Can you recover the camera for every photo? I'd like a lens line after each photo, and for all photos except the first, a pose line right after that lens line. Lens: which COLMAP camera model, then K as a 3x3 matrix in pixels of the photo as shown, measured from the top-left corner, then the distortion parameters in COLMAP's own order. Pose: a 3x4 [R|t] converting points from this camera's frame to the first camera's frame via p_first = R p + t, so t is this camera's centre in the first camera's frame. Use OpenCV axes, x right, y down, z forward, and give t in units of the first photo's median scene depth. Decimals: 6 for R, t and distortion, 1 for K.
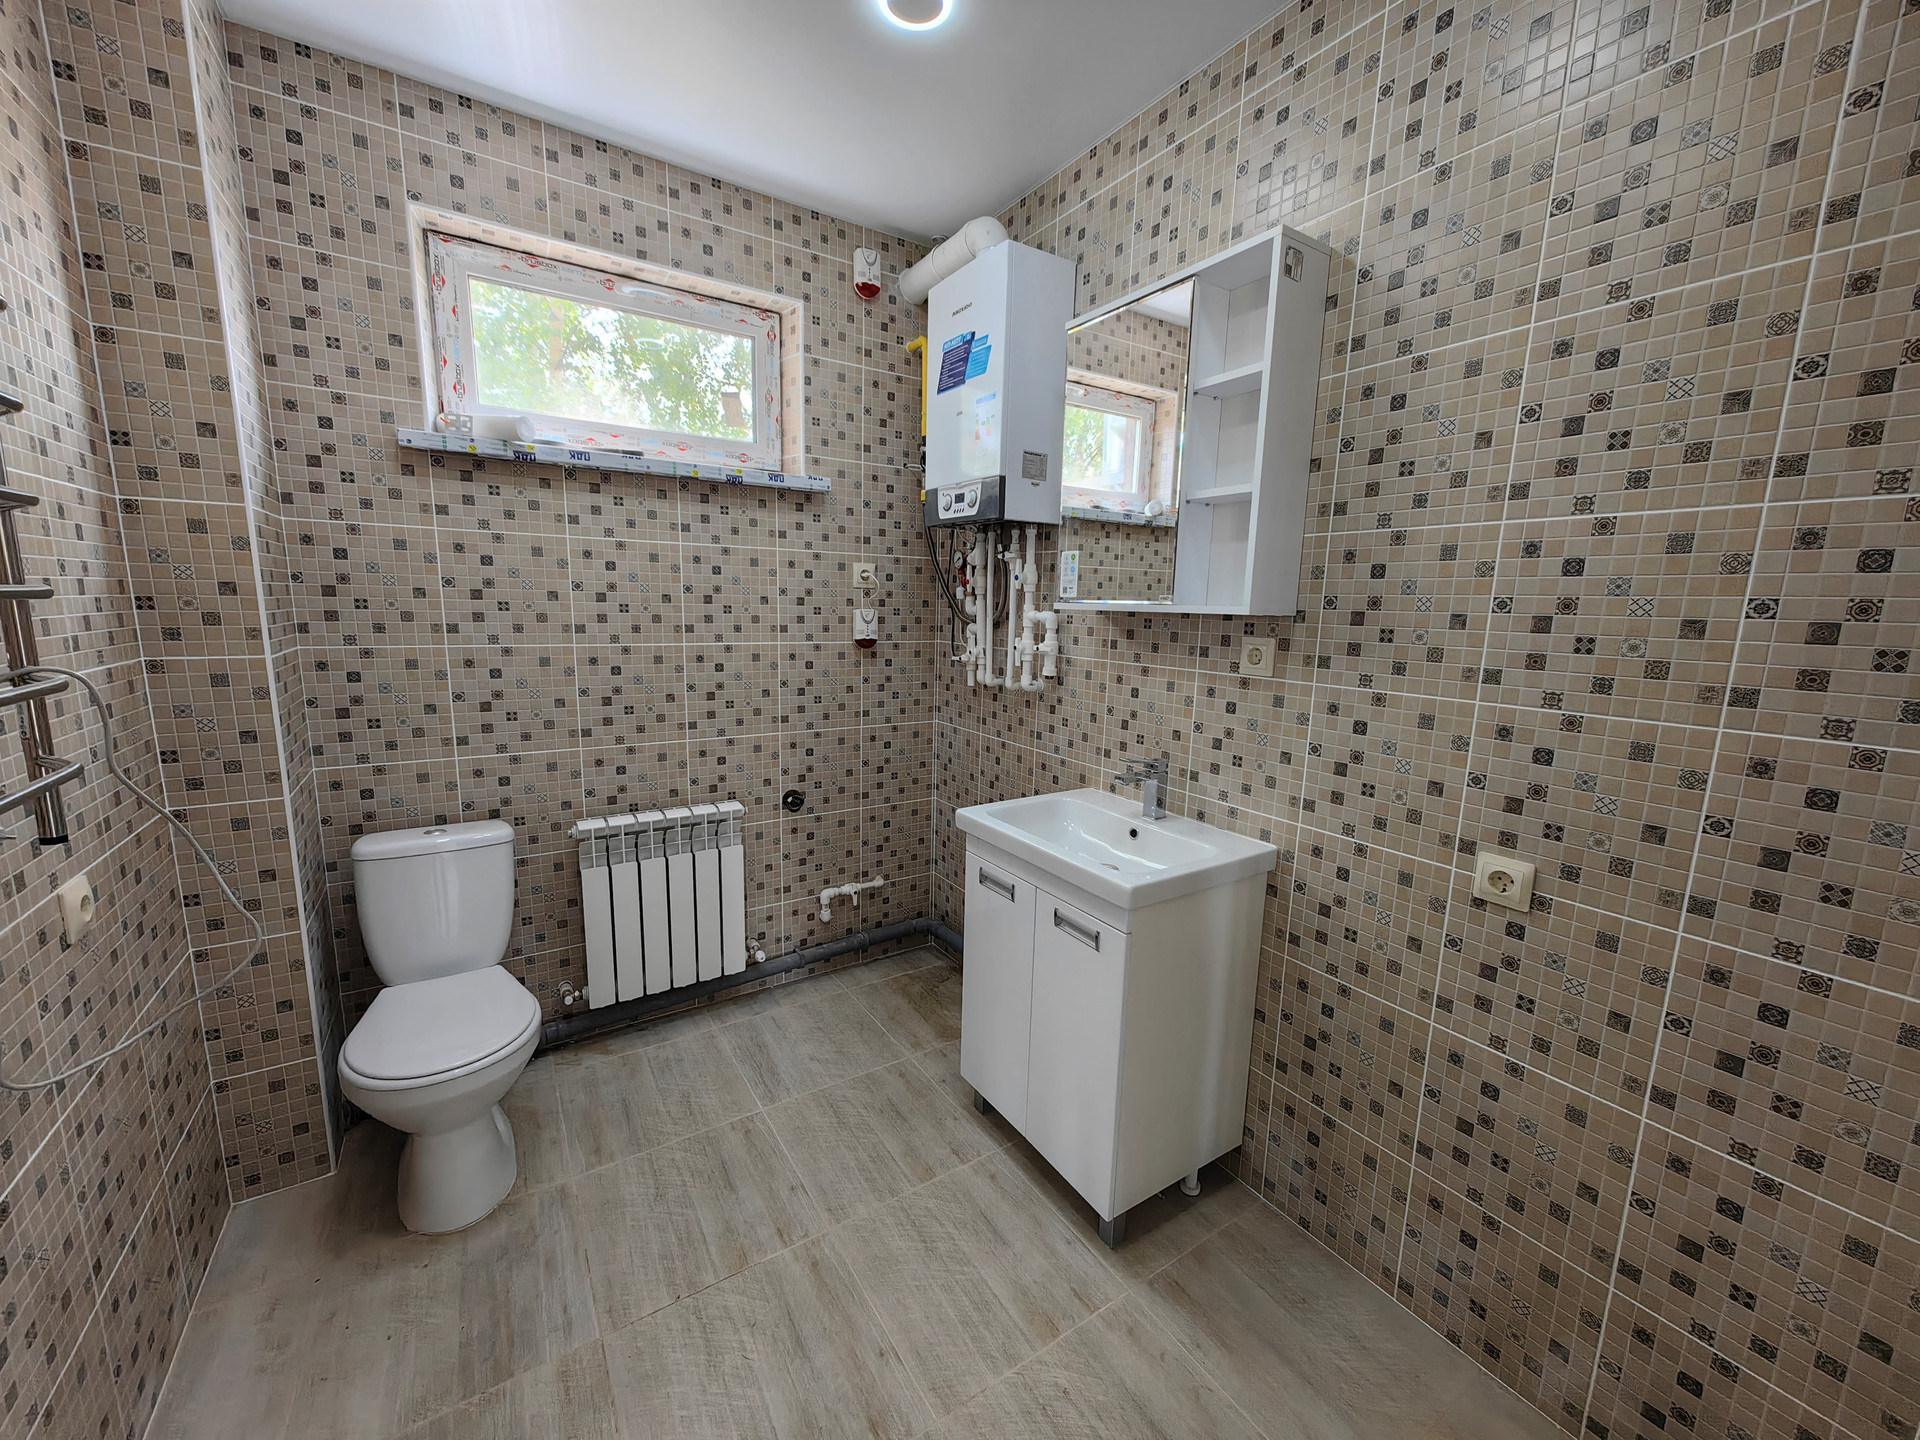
lens RADIAL K [[740.3, 0, 963.7], [0, 740.3, 726.6], [0, 0, 1]] dist [0.008766, -0.002303]
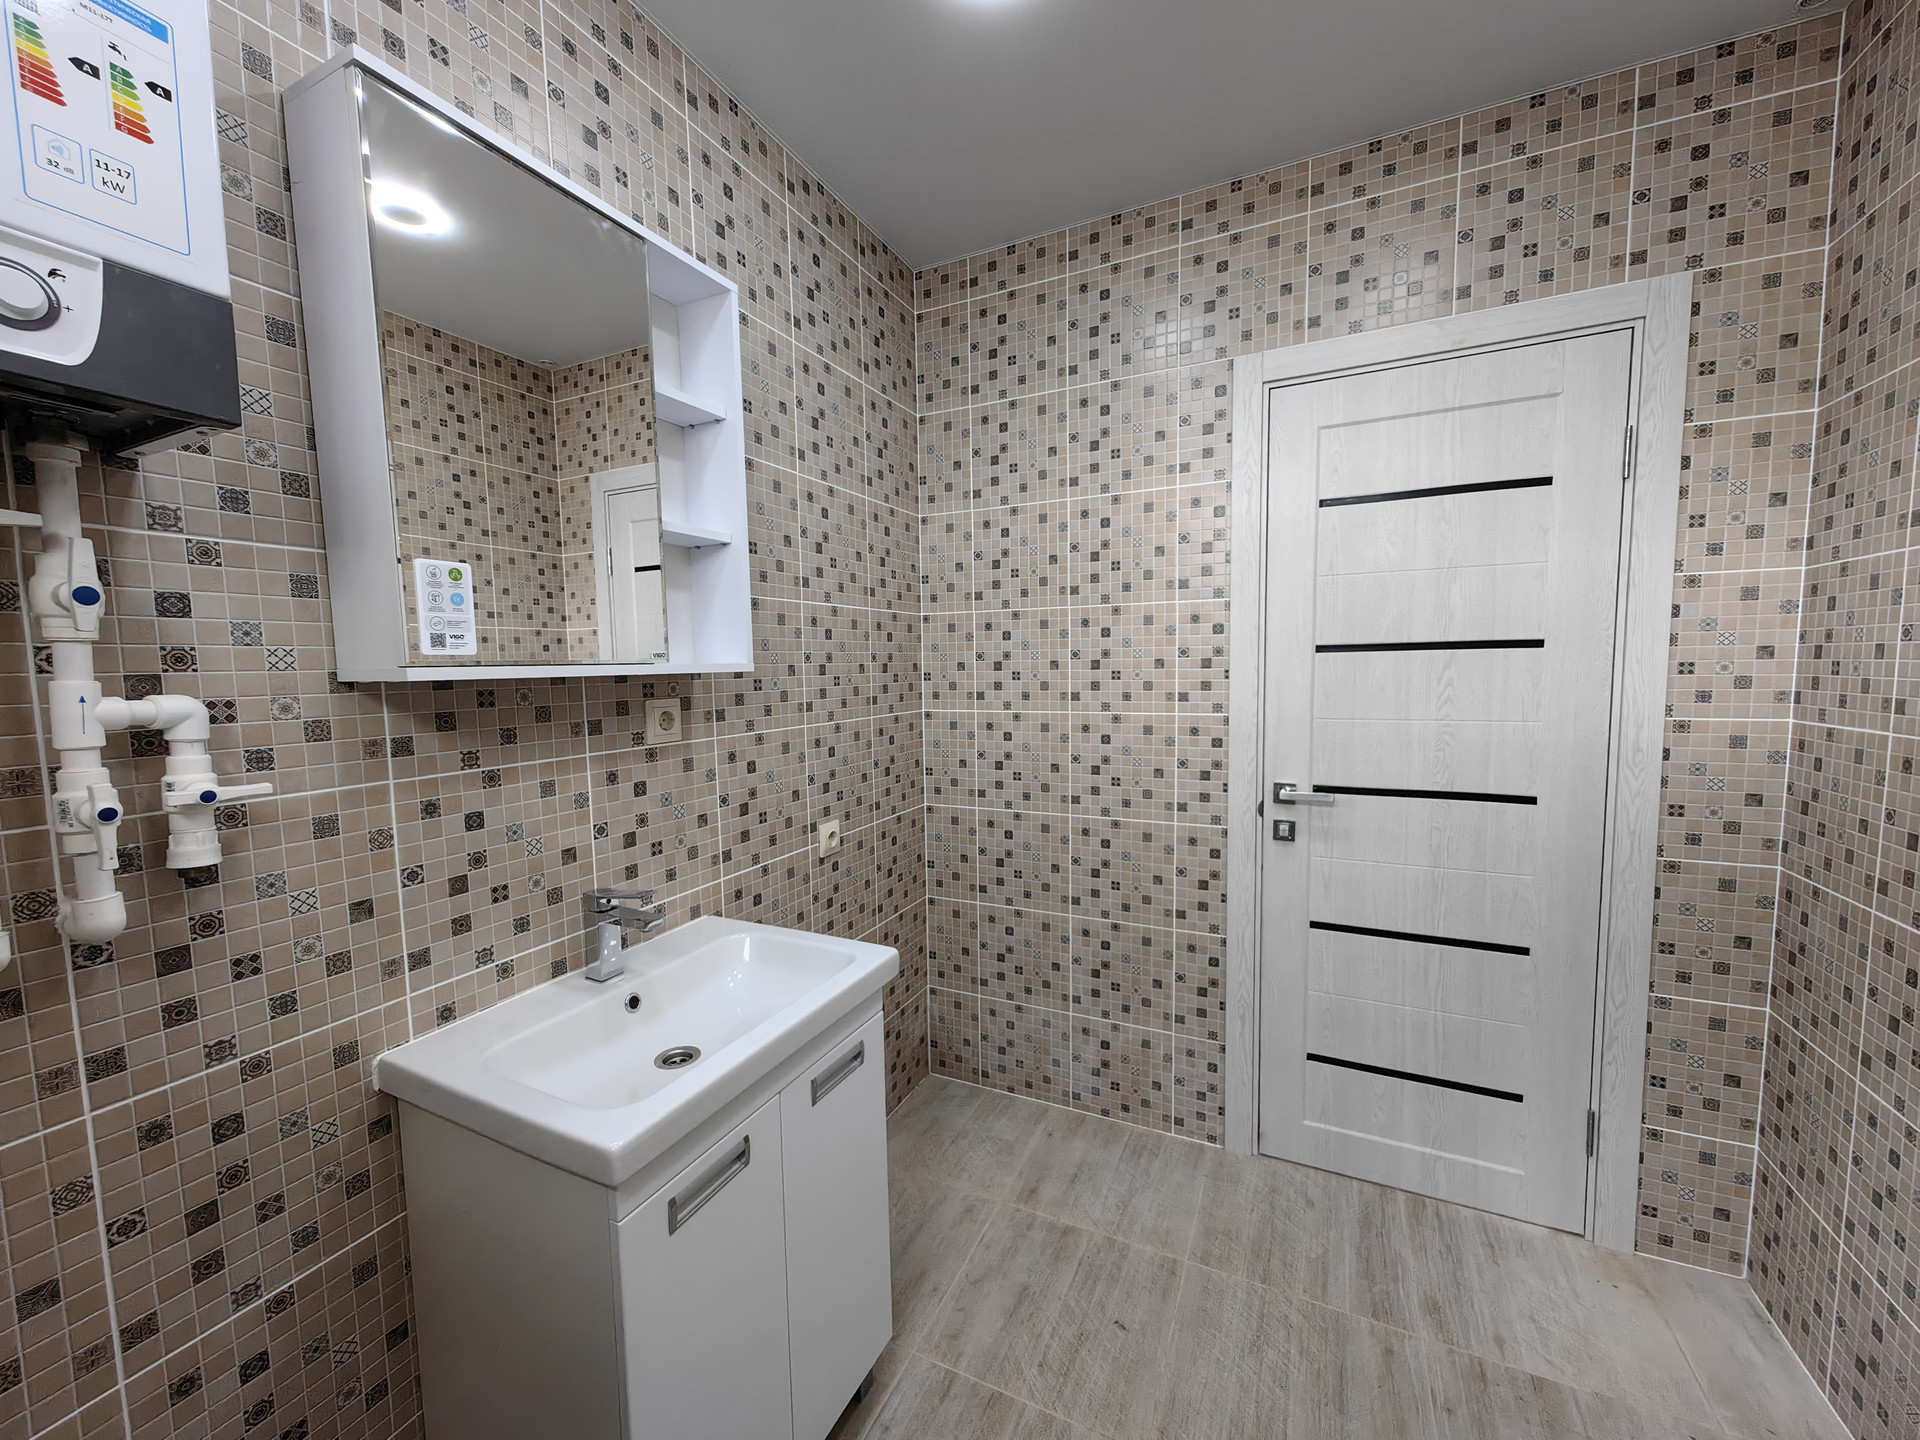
lens RADIAL K [[740.3, 0, 963.7], [0, 740.3, 726.6], [0, 0, 1]] dist [0.008766, -0.002303]
pose [[-0.517288, -0.090767, 0.850984, -0.431755], [0.144979, 0.970694, 0.191663, -0.167389], [-0.843442, 0.222520, -0.488969, 0.928411]]
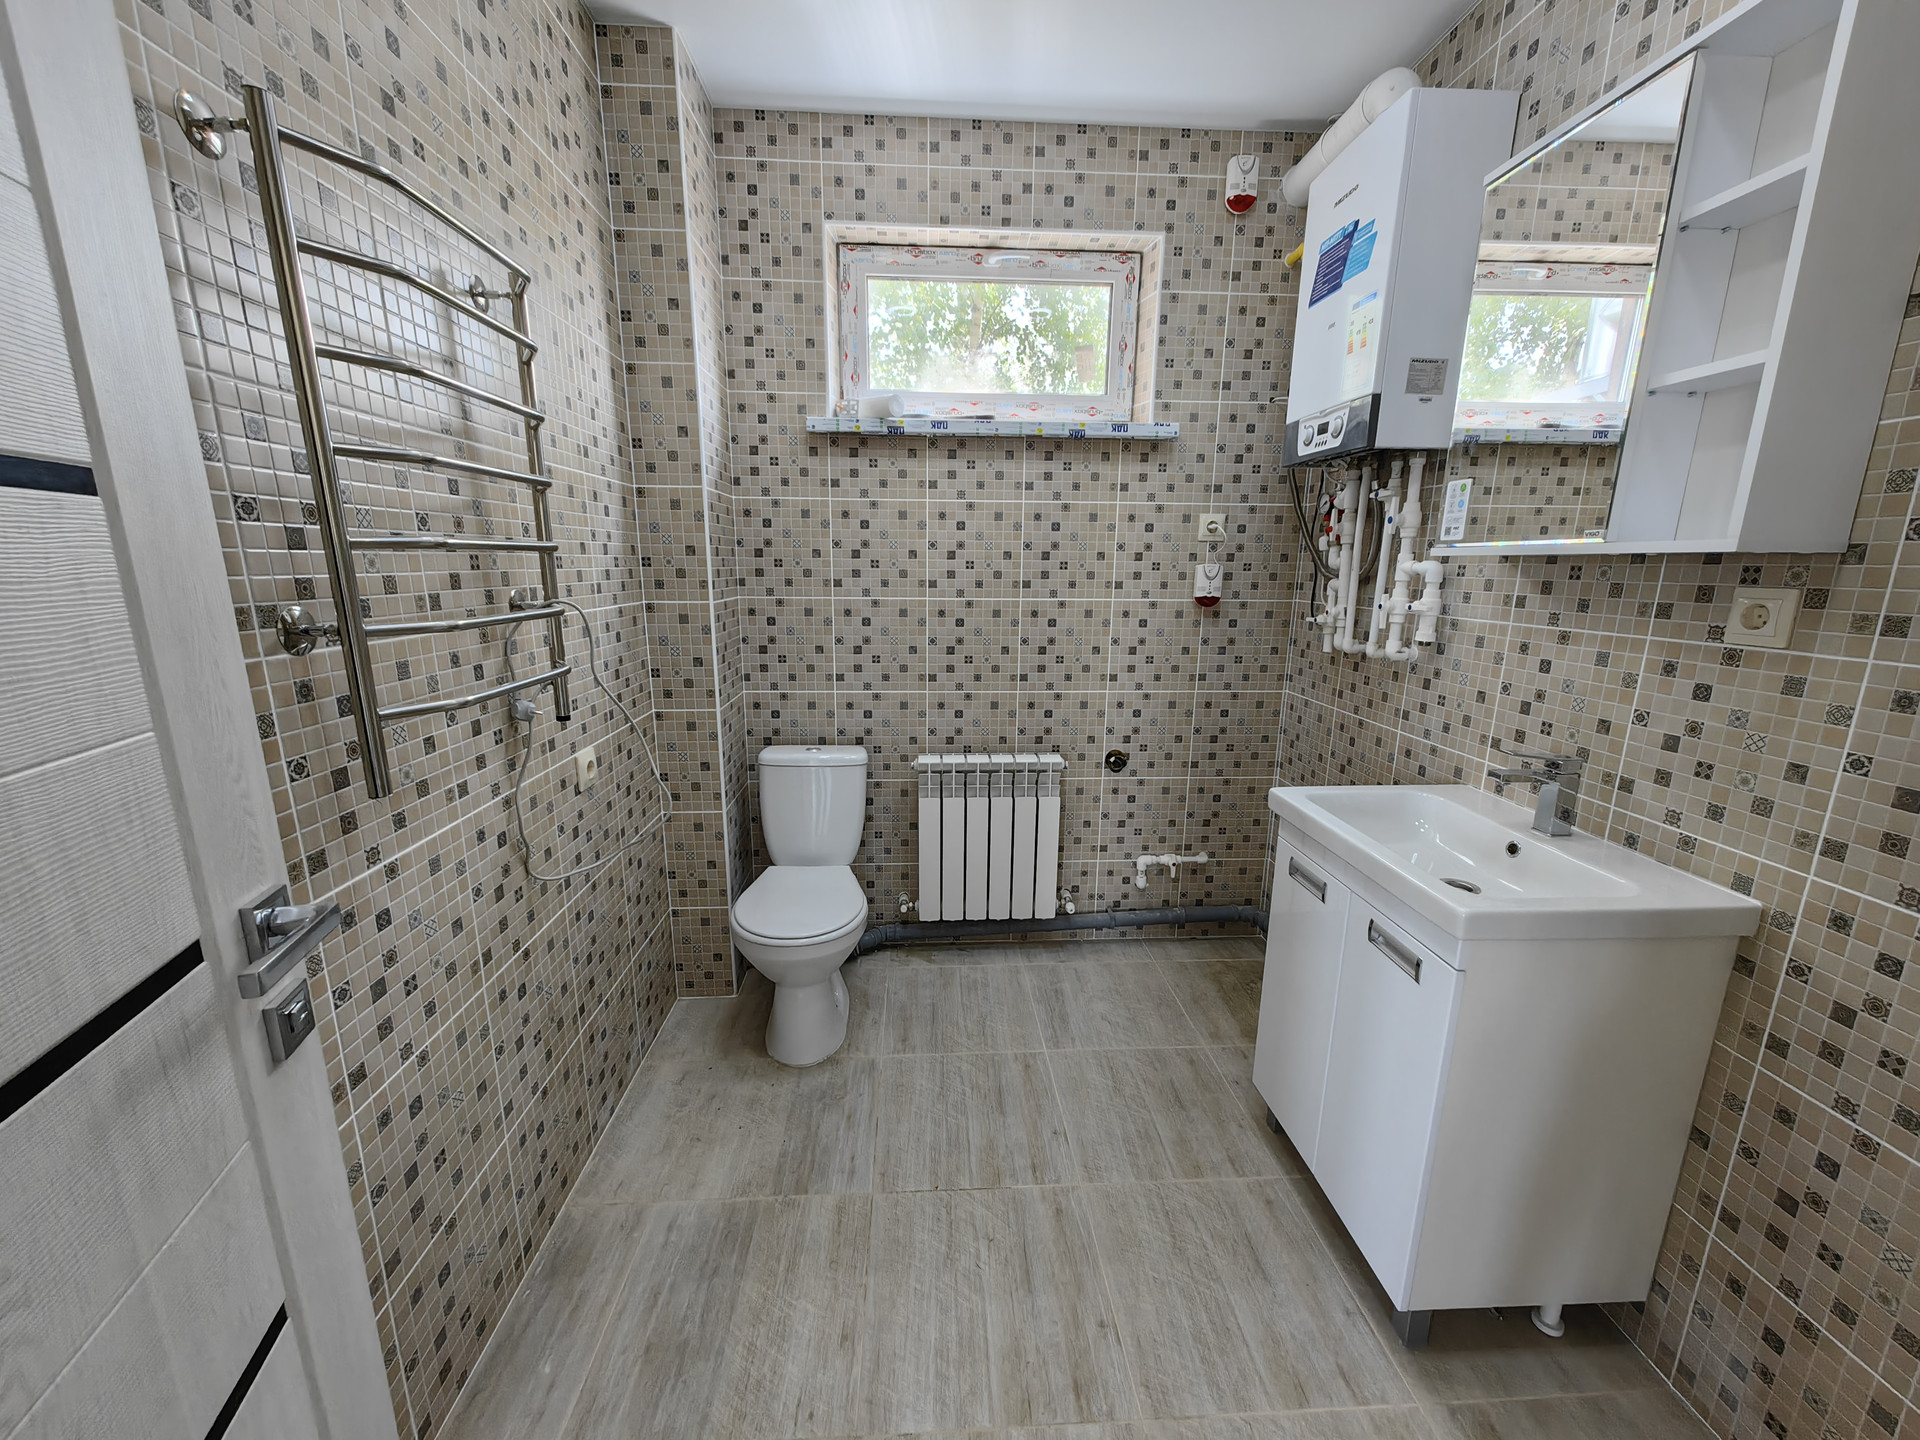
lens RADIAL K [[740.3, 0, 963.7], [0, 740.3, 726.6], [0, 0, 1]] dist [0.008766, -0.002303]
pose [[0.867834, 0.091671, -0.488325, 0.091515], [-0.070684, 0.995614, 0.061286, 0.010432], [0.491801, -0.018669, 0.870507, 0.052117]]
